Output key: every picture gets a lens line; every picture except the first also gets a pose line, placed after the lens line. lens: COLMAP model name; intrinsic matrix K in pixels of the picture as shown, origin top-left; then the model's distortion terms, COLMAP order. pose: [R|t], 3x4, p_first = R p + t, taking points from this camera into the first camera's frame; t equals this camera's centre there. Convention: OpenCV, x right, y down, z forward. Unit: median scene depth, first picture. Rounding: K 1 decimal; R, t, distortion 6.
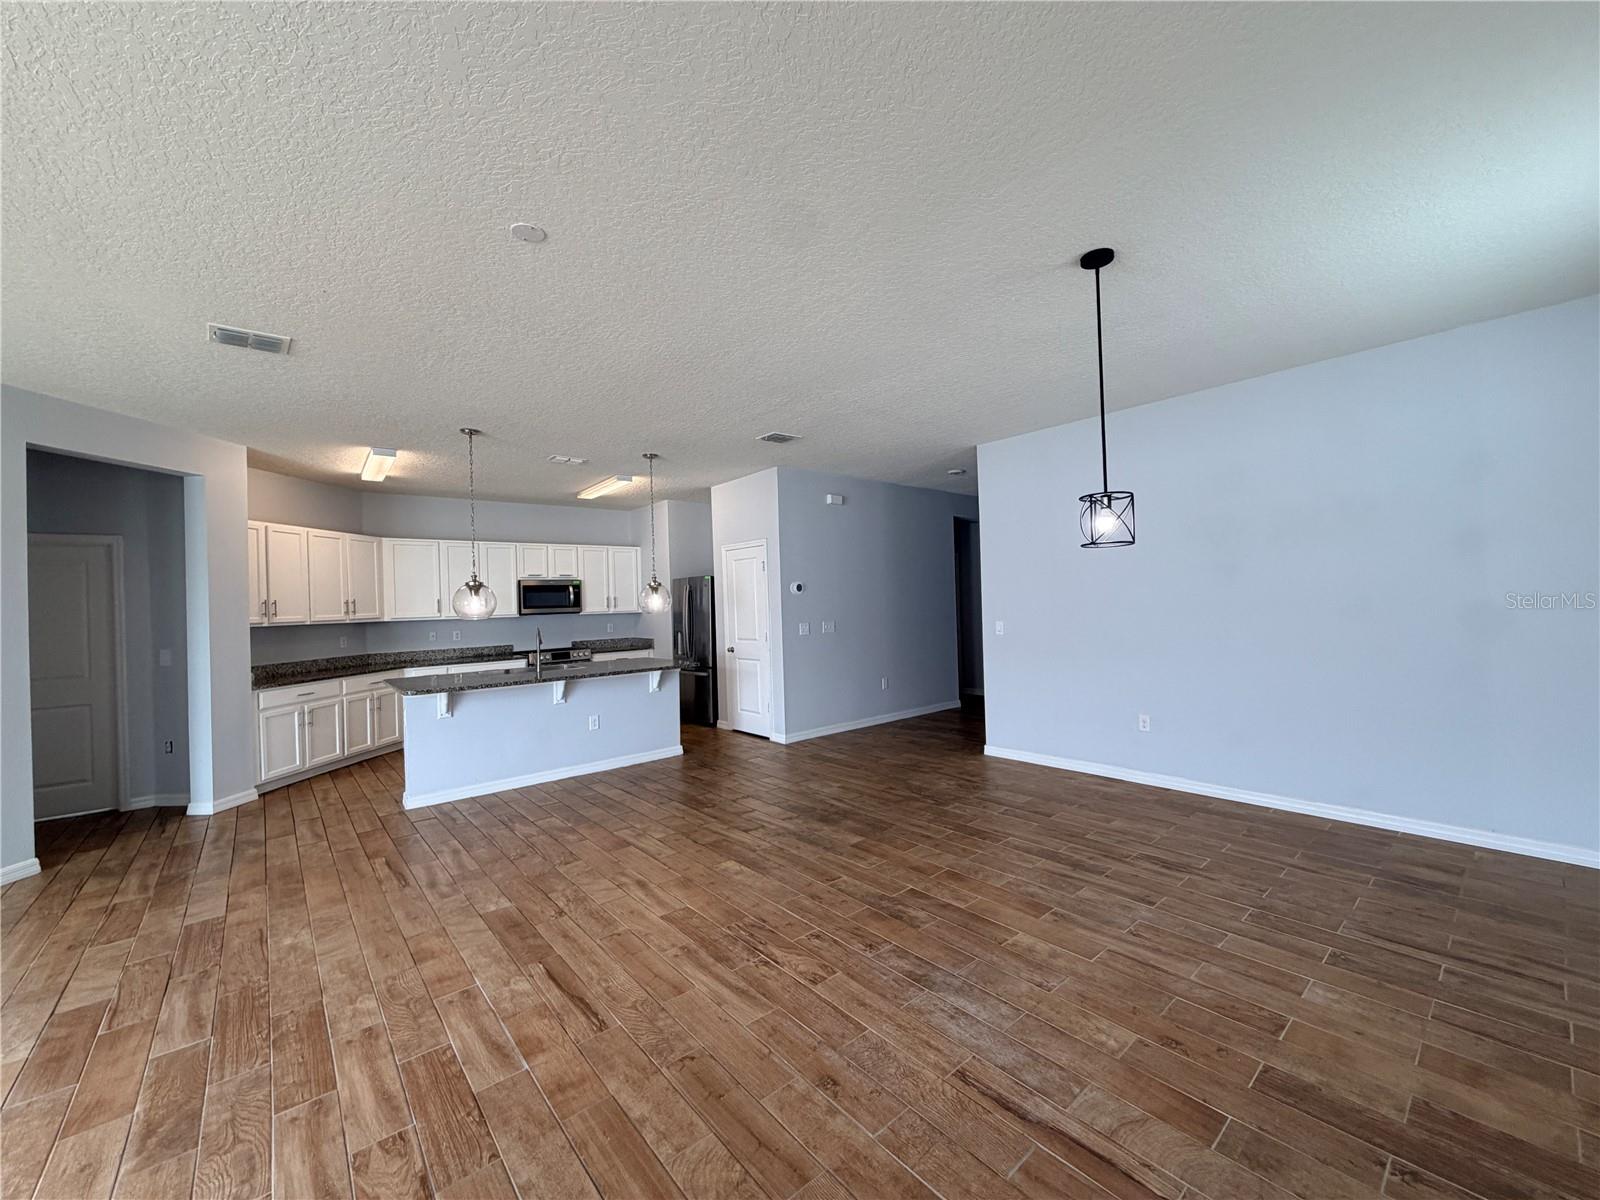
lens RADIAL K [[635.5, 0, 796.5], [0, 635.5, 599.8], [0, 0, 1]] dist [0.000991, 0.000080]
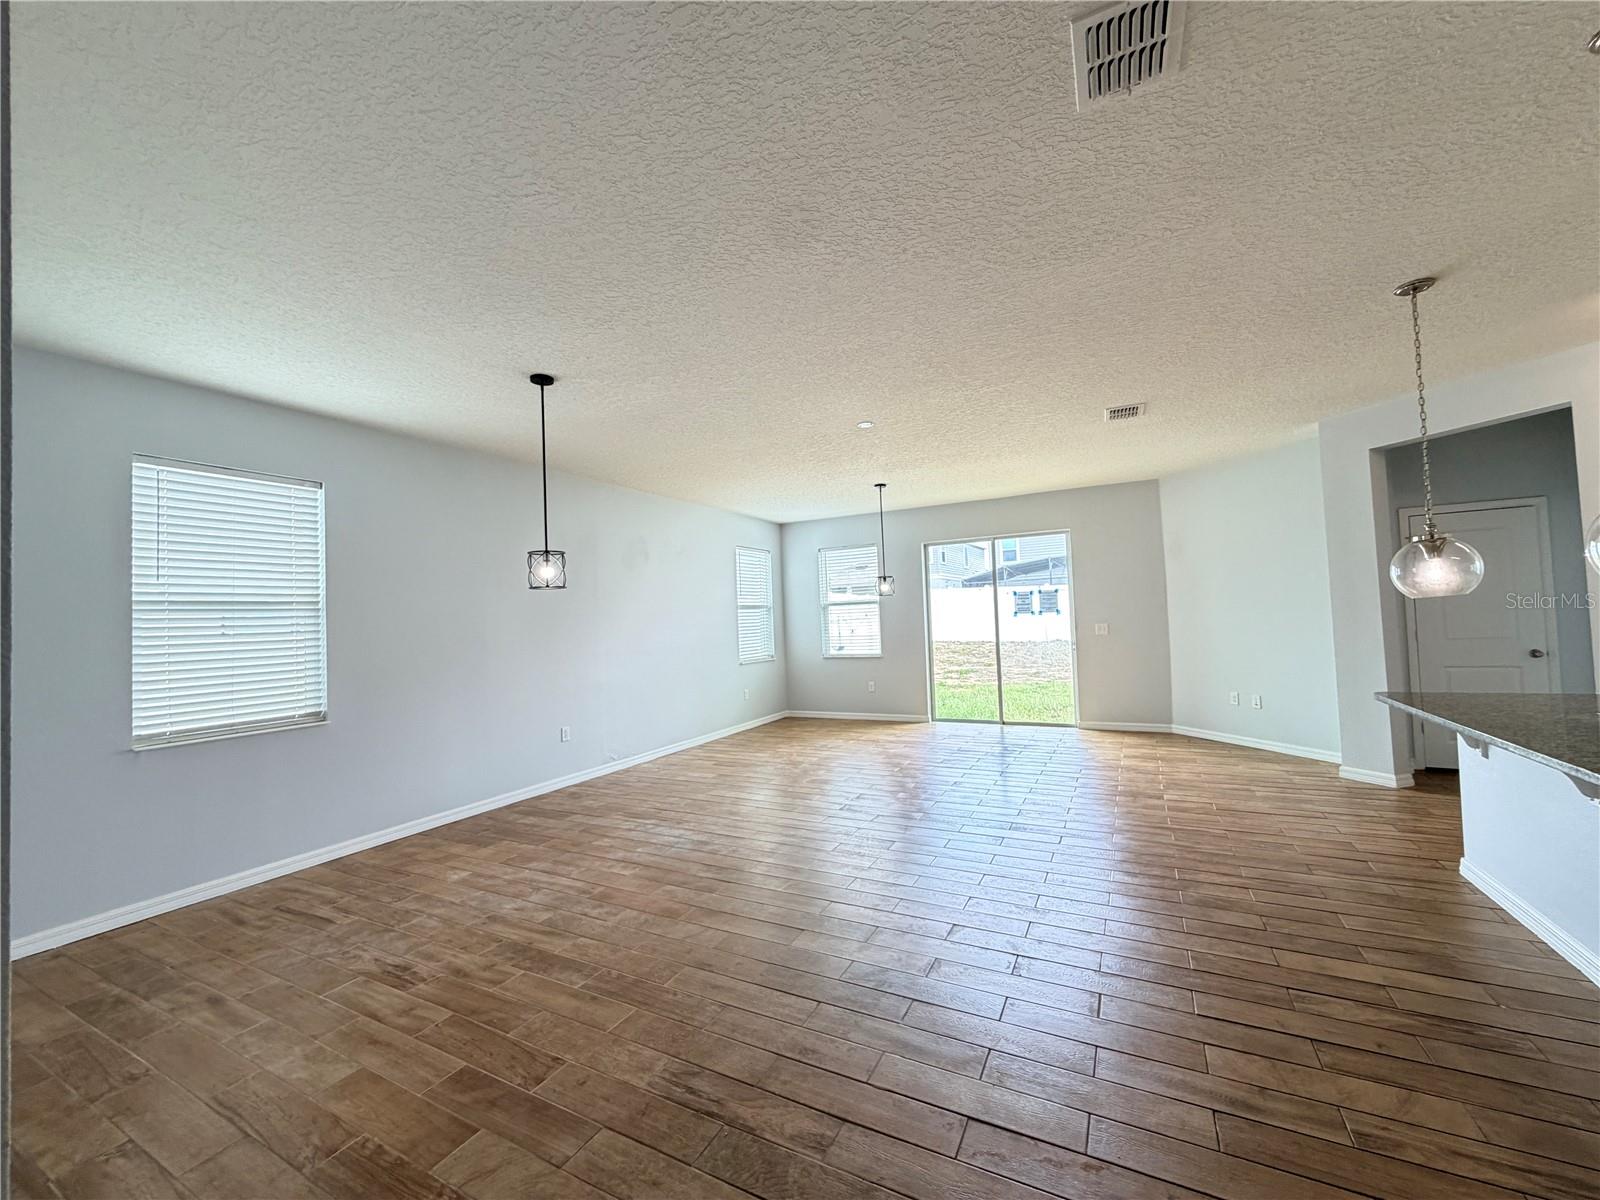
lens RADIAL K [[635.5, 0, 798.6], [0, 635.5, 597.0], [0, 0, 1]] dist [0.000991, 0.000080]
pose [[-0.924913, 0.053632, -0.376377, 0.314678], [0.069859, 0.997118, -0.029588, 0.007163], [0.373705, -0.053660, -0.925994, 1.538309]]
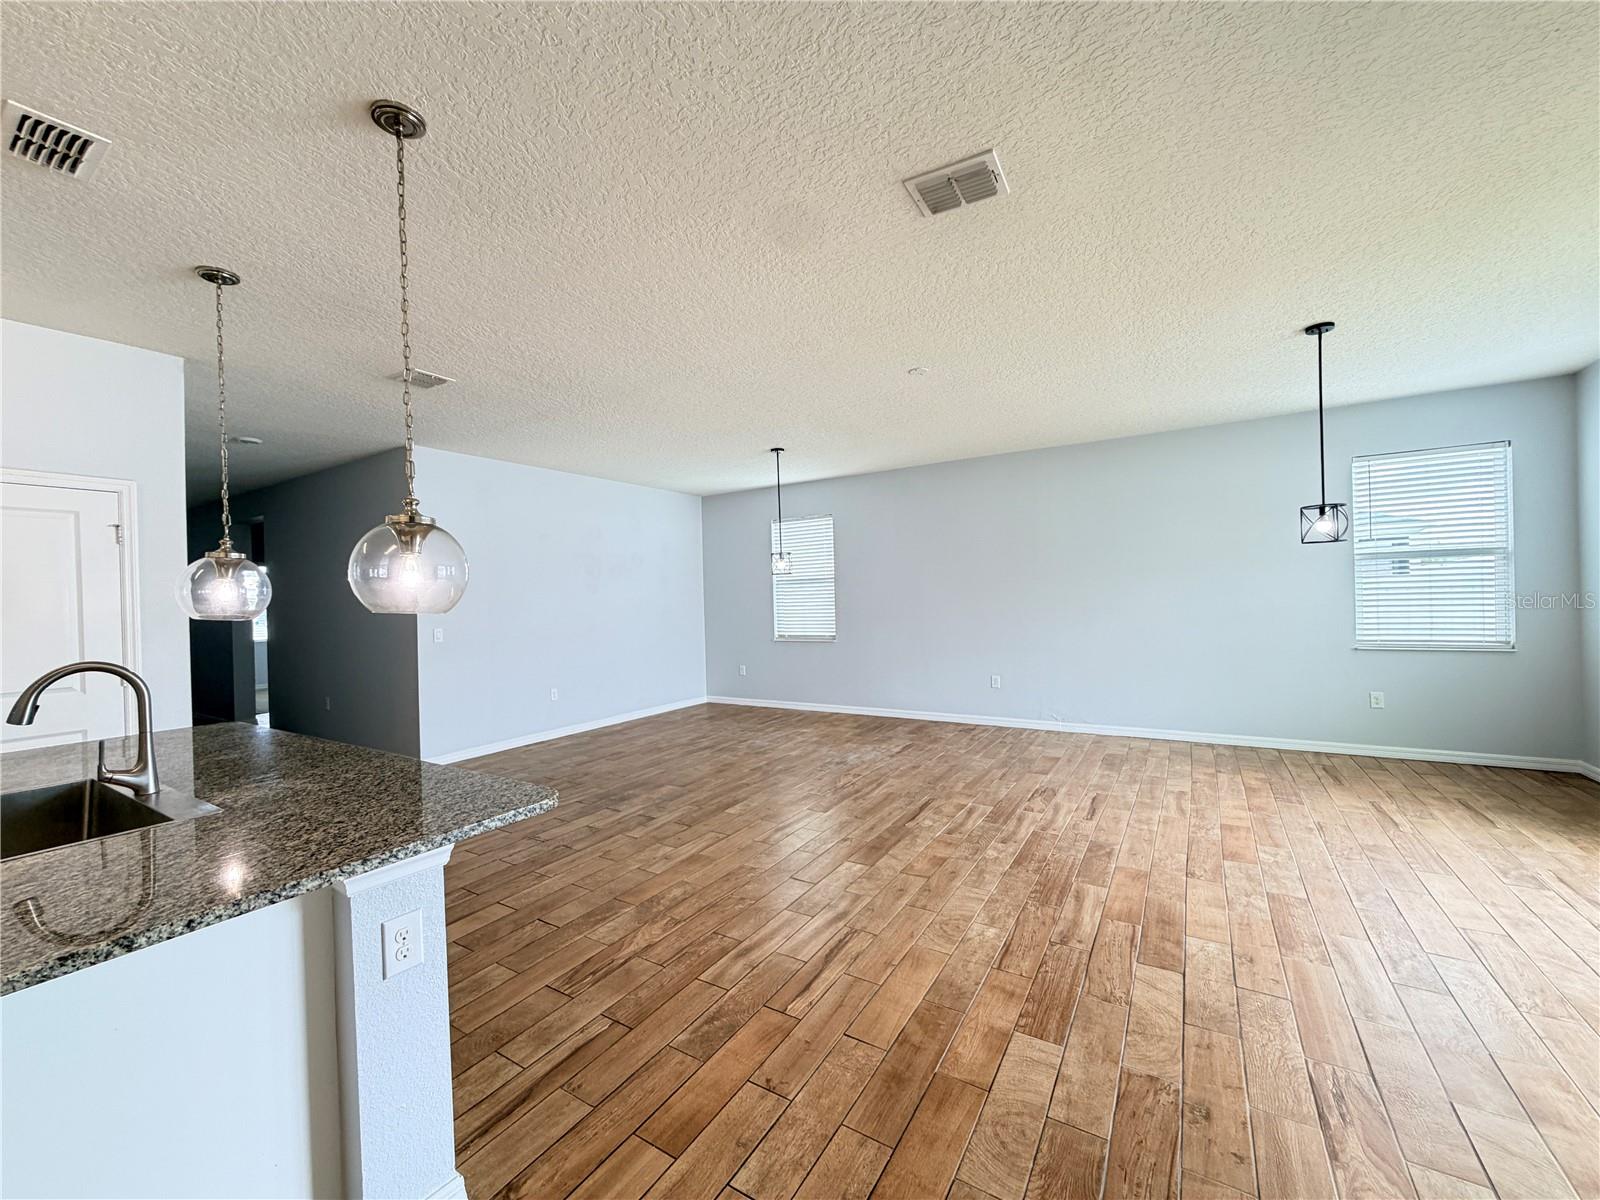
lens RADIAL K [[635.5, 0, 795.2], [0, 635.5, 600.9], [0, 0, 1]] dist [0.000991, 0.000080]
pose [[-0.305669, 0.034862, 0.951500, -1.085600], [0.032426, 0.999131, -0.026191, 0.045933], [-0.951586, 0.022848, -0.306533, 1.040473]]
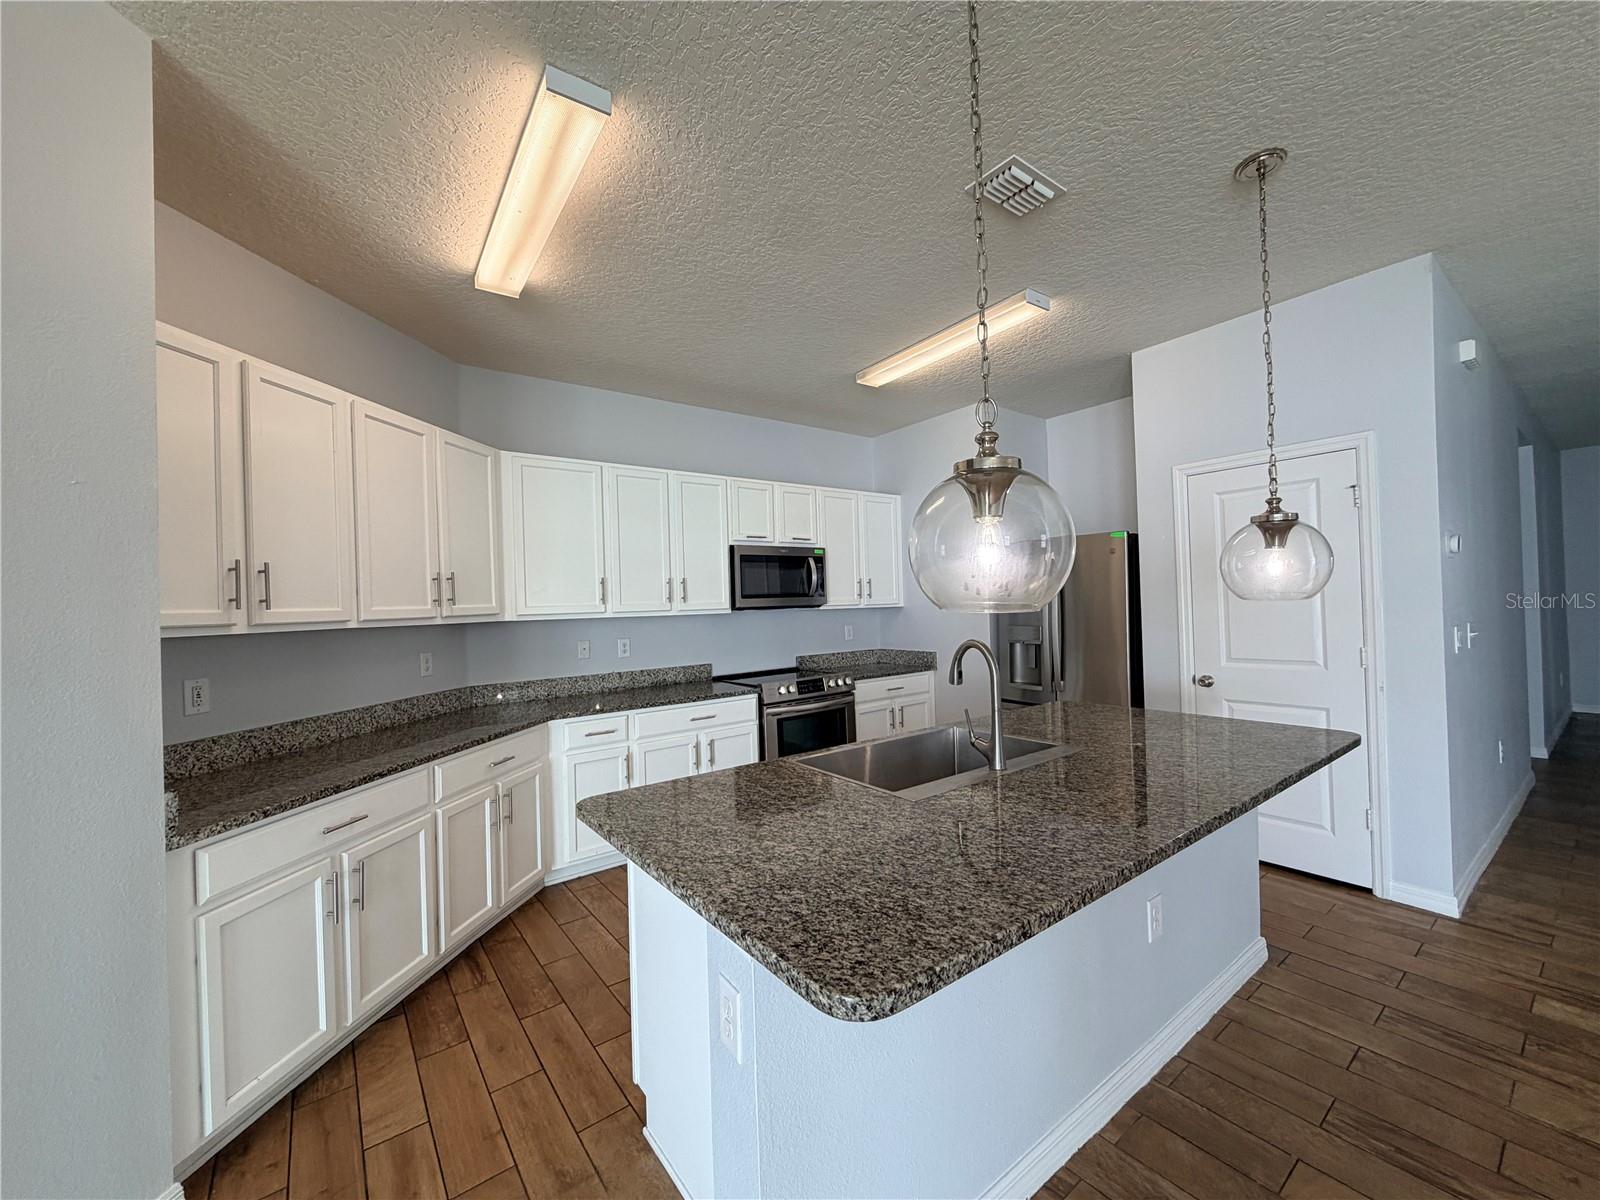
lens RADIAL K [[635.5, 0, 796.8], [0, 635.5, 599.6], [0, 0, 1]] dist [0.000991, 0.000080]
pose [[0.998535, -0.000662, -0.054111, -0.657291], [0.000582, 0.999999, -0.001497, 0.030097], [0.054112, 0.001463, 0.998534, 0.865980]]
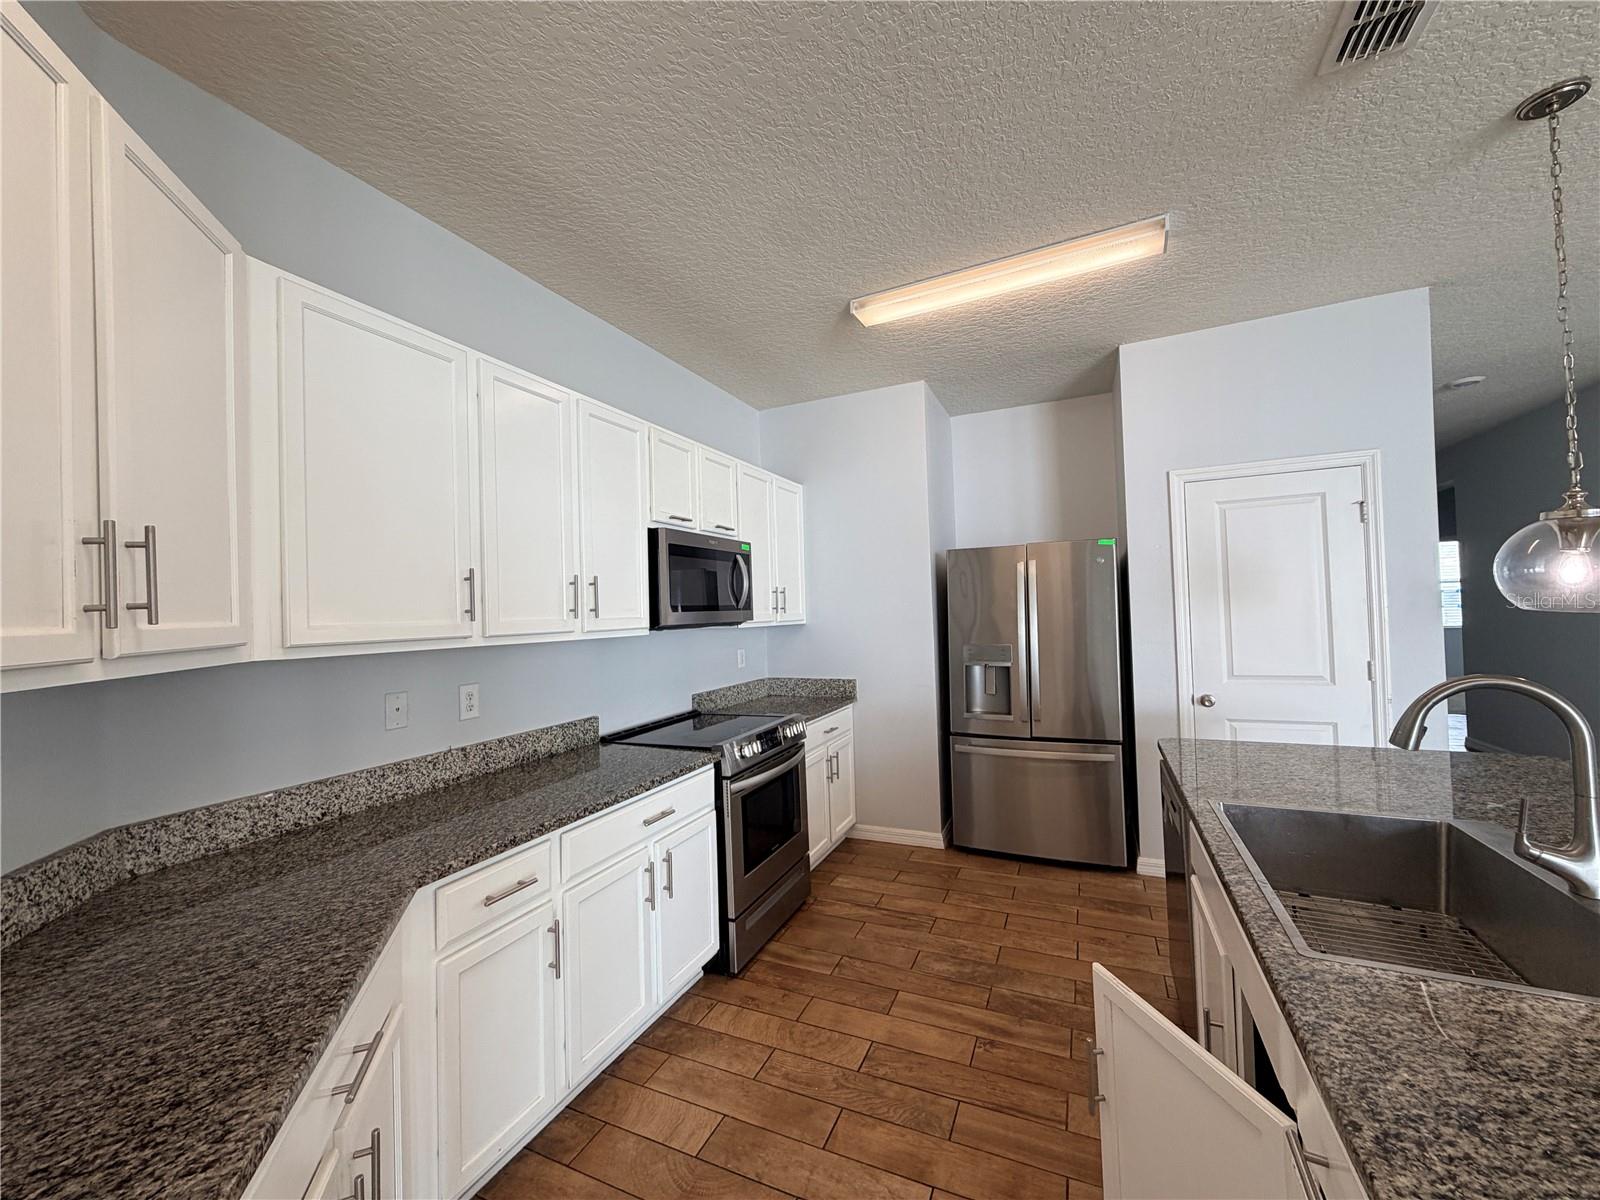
lens RADIAL K [[635.5, 0, 797.4], [0, 635.5, 599.6], [0, 0, 1]] dist [0.000991, 0.000080]
pose [[0.903616, 0.011363, 0.428192, -0.955534], [0.001483, 0.999559, -0.029655, 0.033725], [-0.428340, 0.027432, 0.903201, 1.226370]]
